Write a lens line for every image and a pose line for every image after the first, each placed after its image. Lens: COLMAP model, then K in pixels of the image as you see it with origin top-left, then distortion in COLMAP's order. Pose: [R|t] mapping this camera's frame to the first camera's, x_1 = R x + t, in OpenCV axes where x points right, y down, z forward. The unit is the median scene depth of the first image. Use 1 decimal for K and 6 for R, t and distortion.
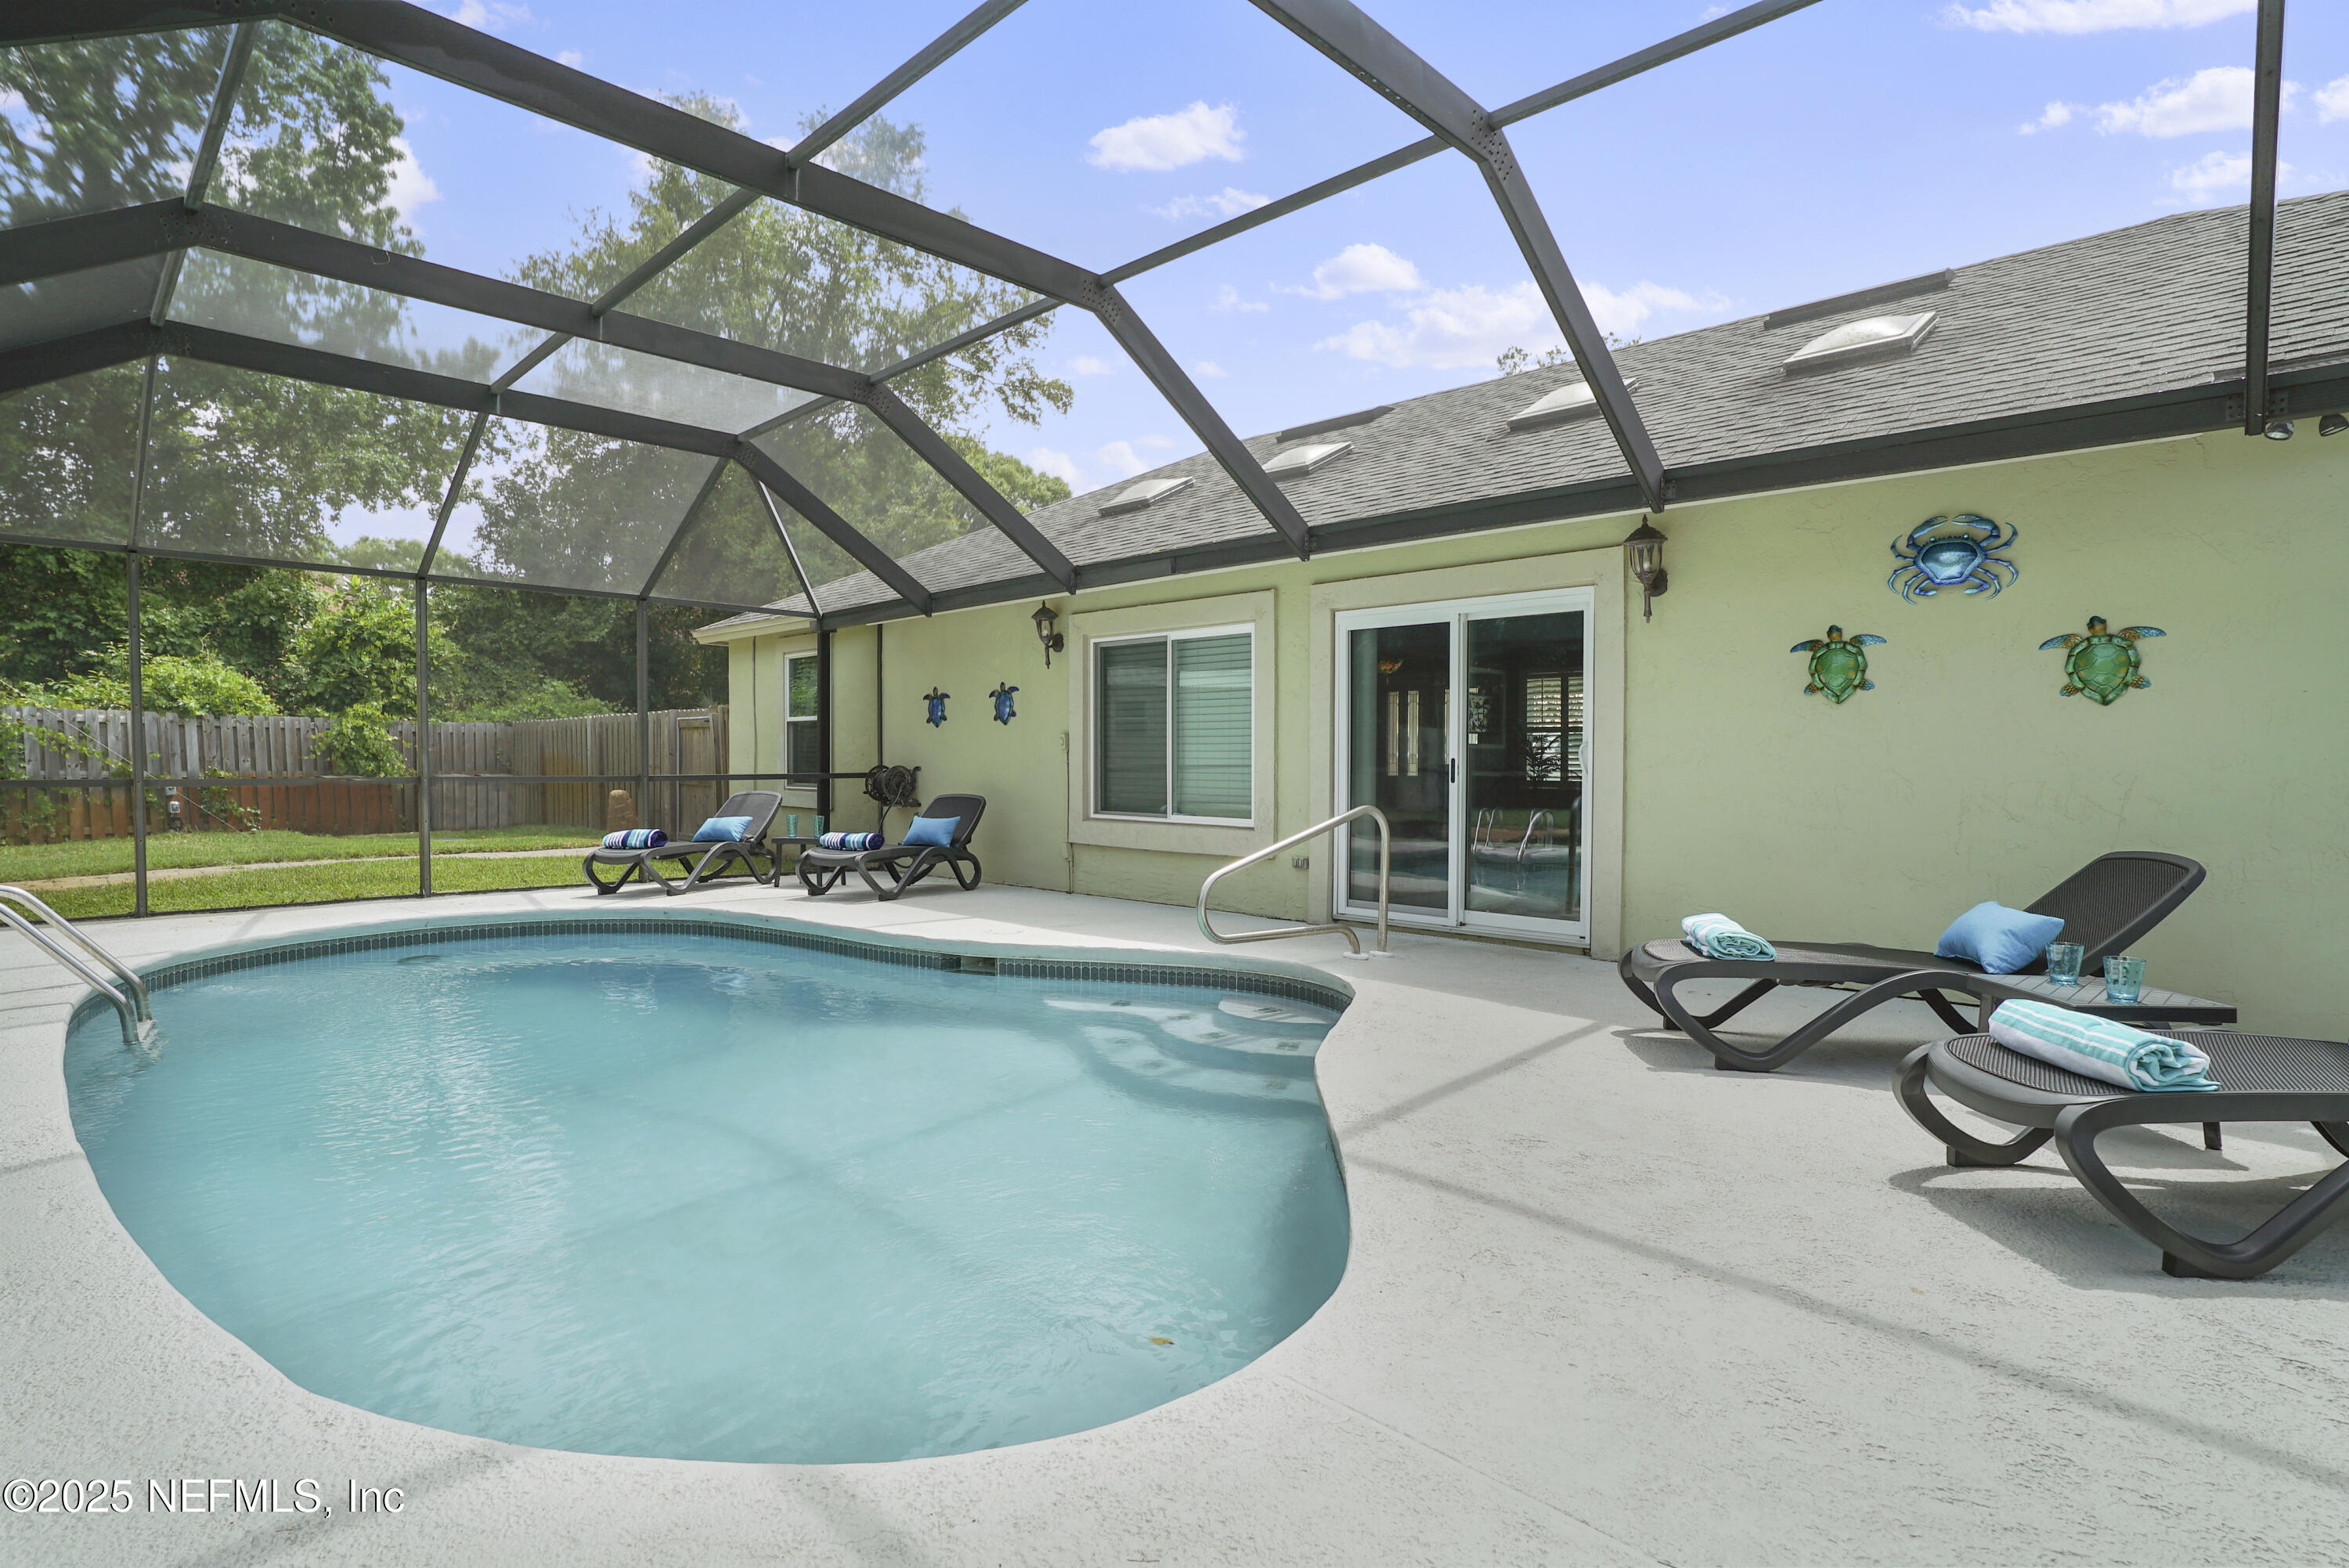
lens RADIAL K [[1143.3, 0, 1168.7], [0, 1143.3, 792.9], [0, 0, 1]] dist [-0.058775, 0.026892]
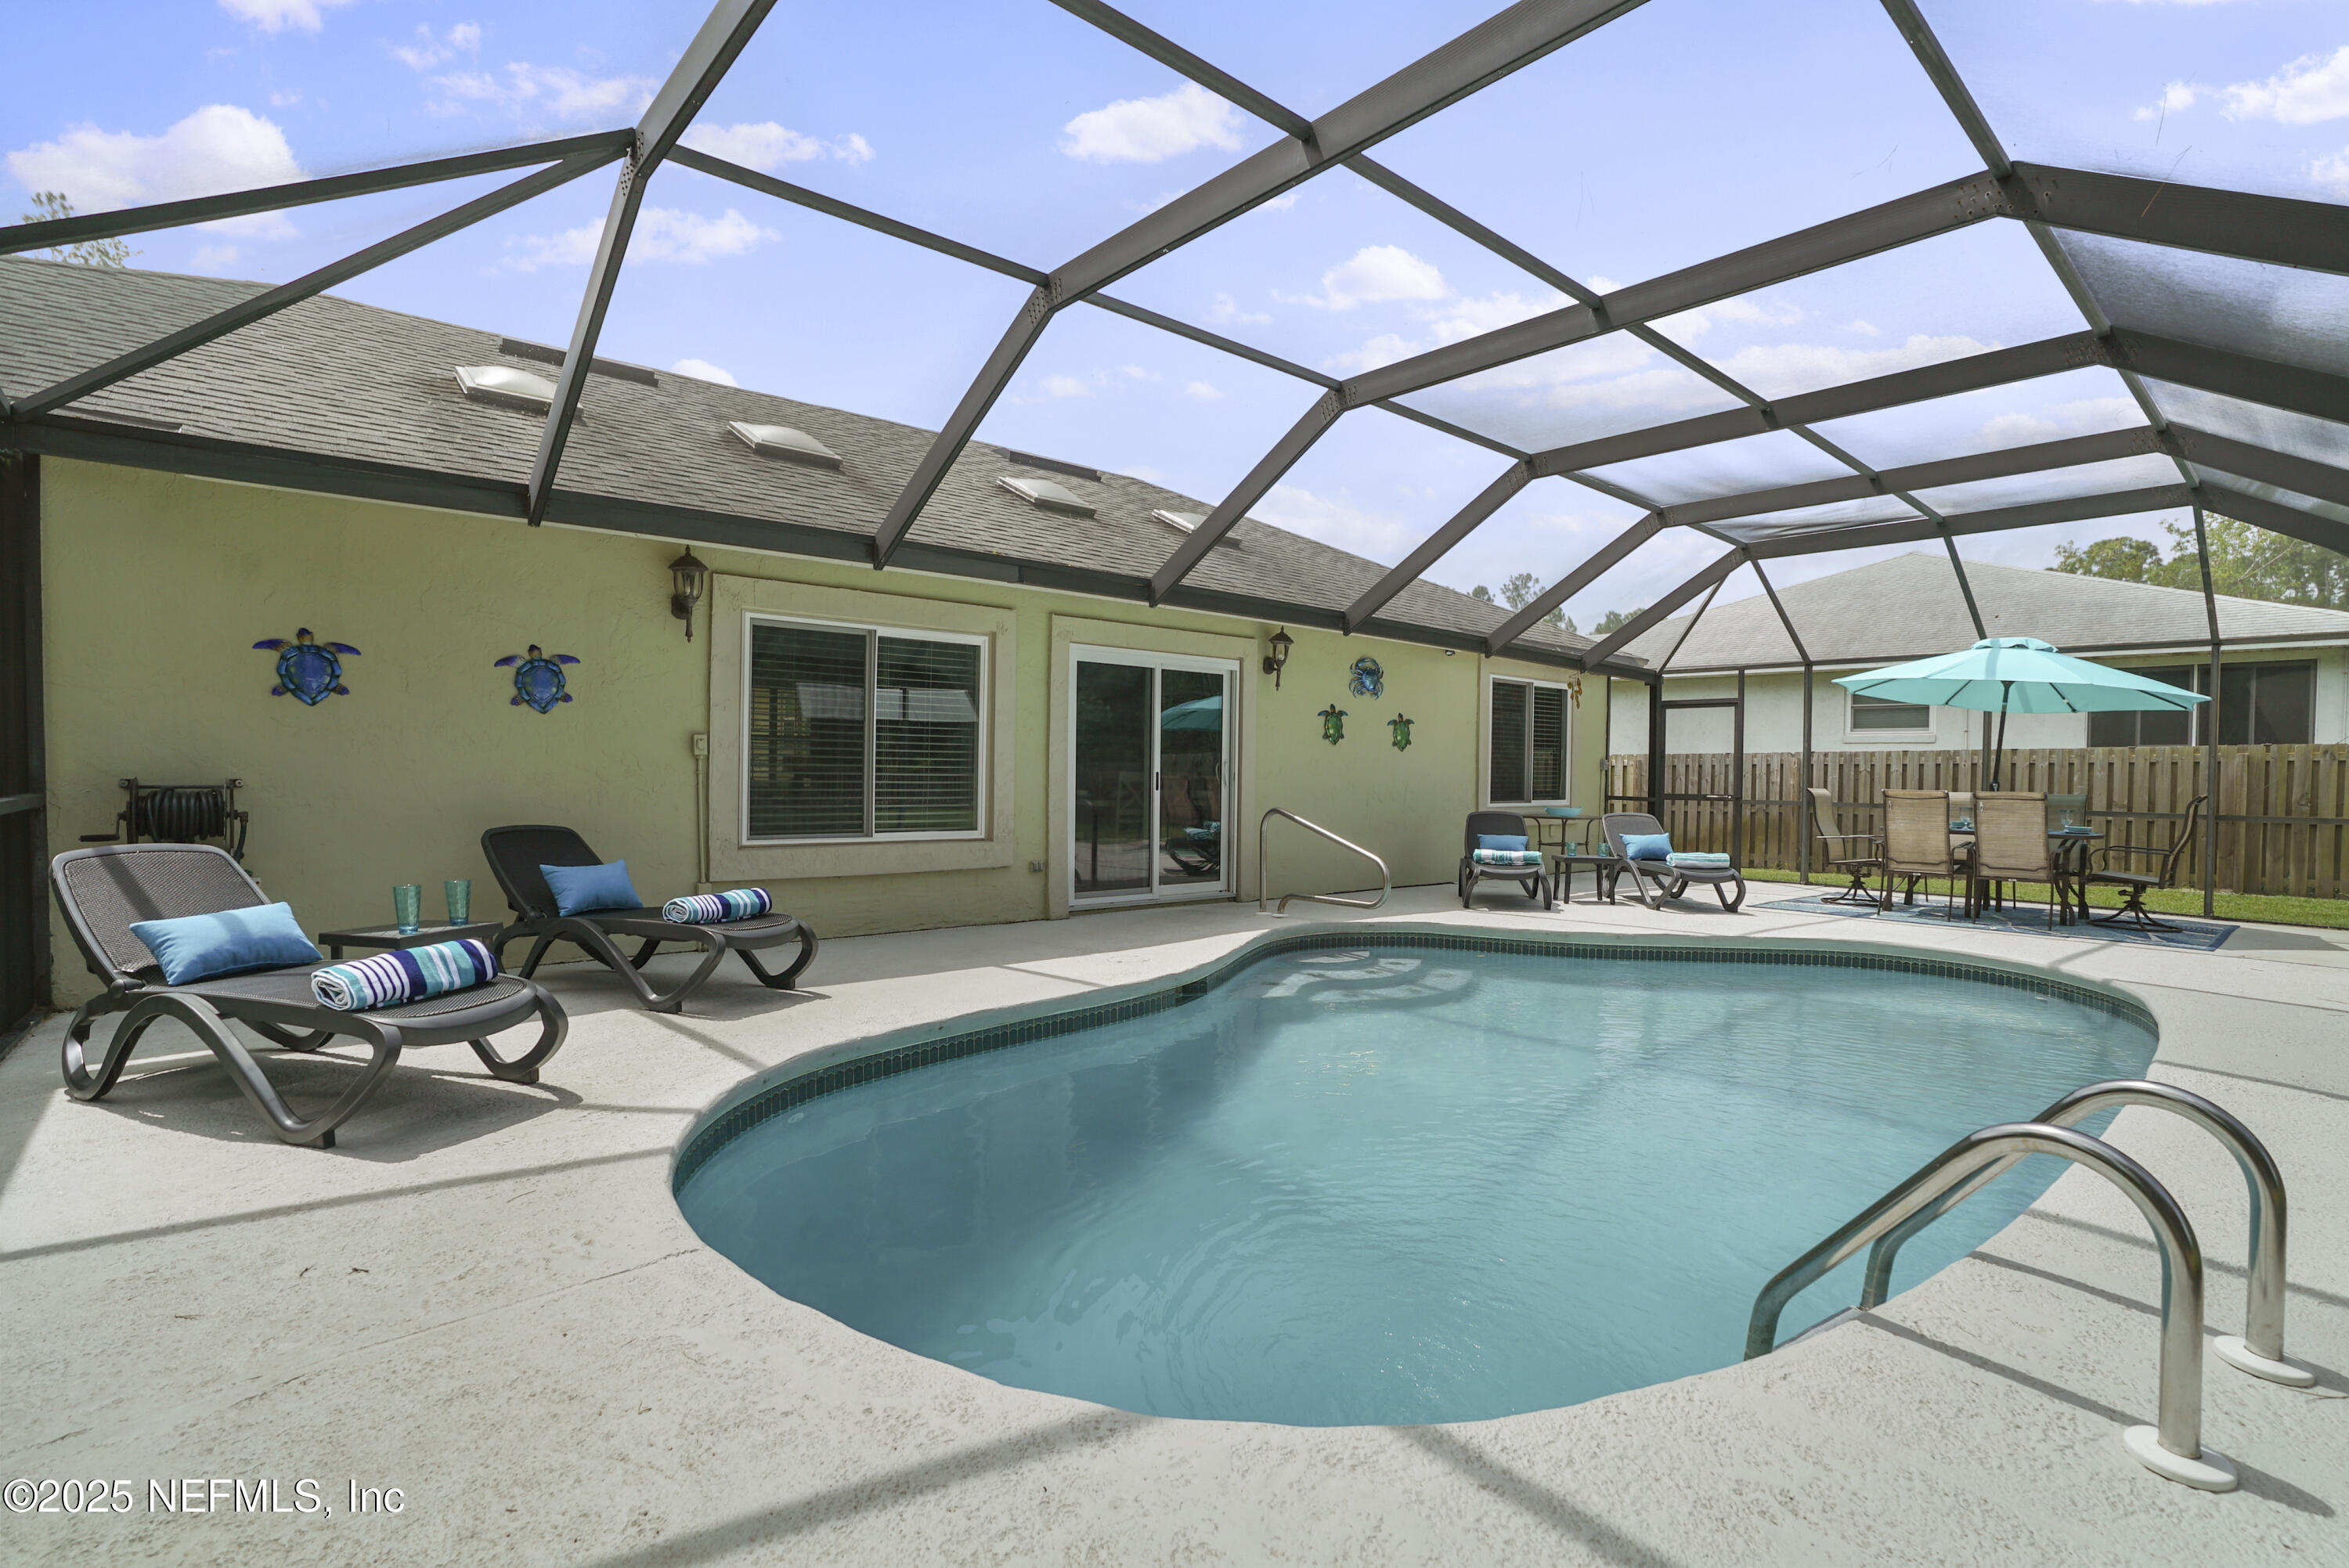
lens RADIAL K [[1078.2, 0, 1114.9], [0, 1078.2, 786.6], [0, 0, 1]] dist [-0.055593, 0.024461]
pose [[0.124805, -0.012108, 0.992107, -0.761442], [0.020922, 0.999735, 0.009569, -0.020547], [-0.991961, 0.019563, 0.125025, 0.681311]]
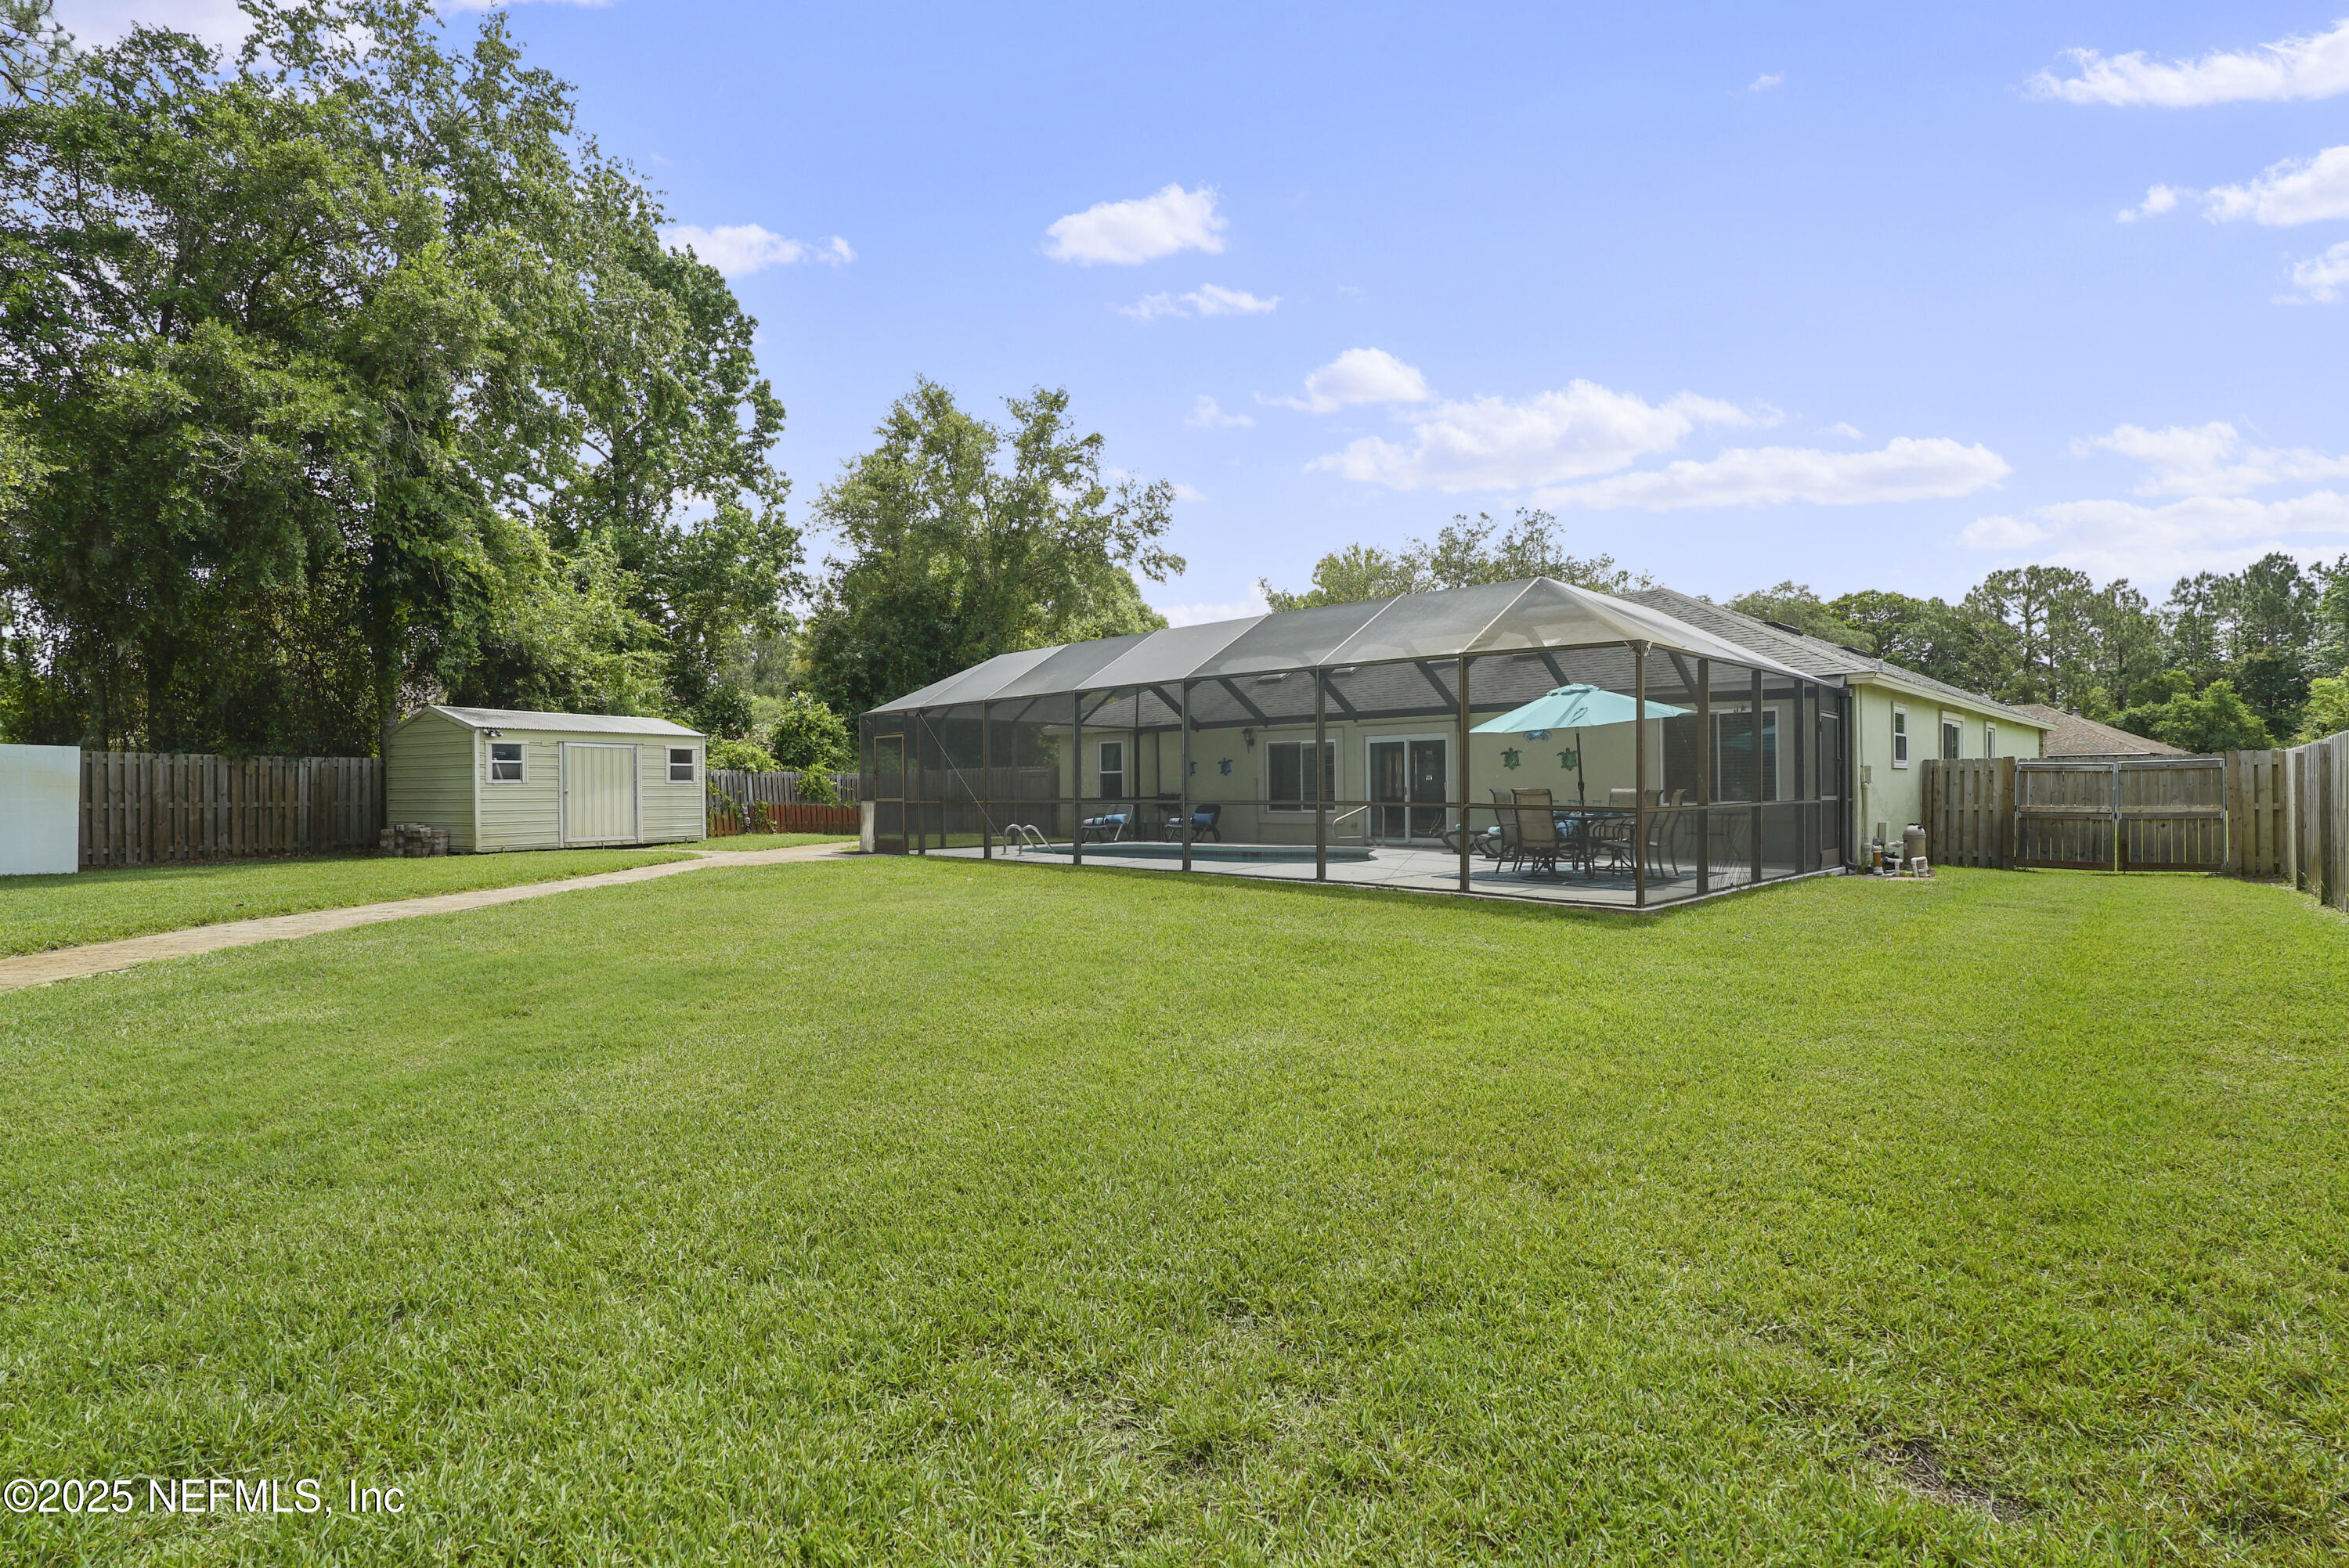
lens RADIAL K [[1143.3, 0, 1168.7], [0, 1143.3, 792.9], [0, 0, 1]] dist [-0.058775, 0.026892]
pose [[0.999918, -0.012470, 0.002940, -0.297472], [0.012545, 0.999557, -0.026984, 0.045272], [-0.002602, 0.027019, 0.999632, -1.547308]]
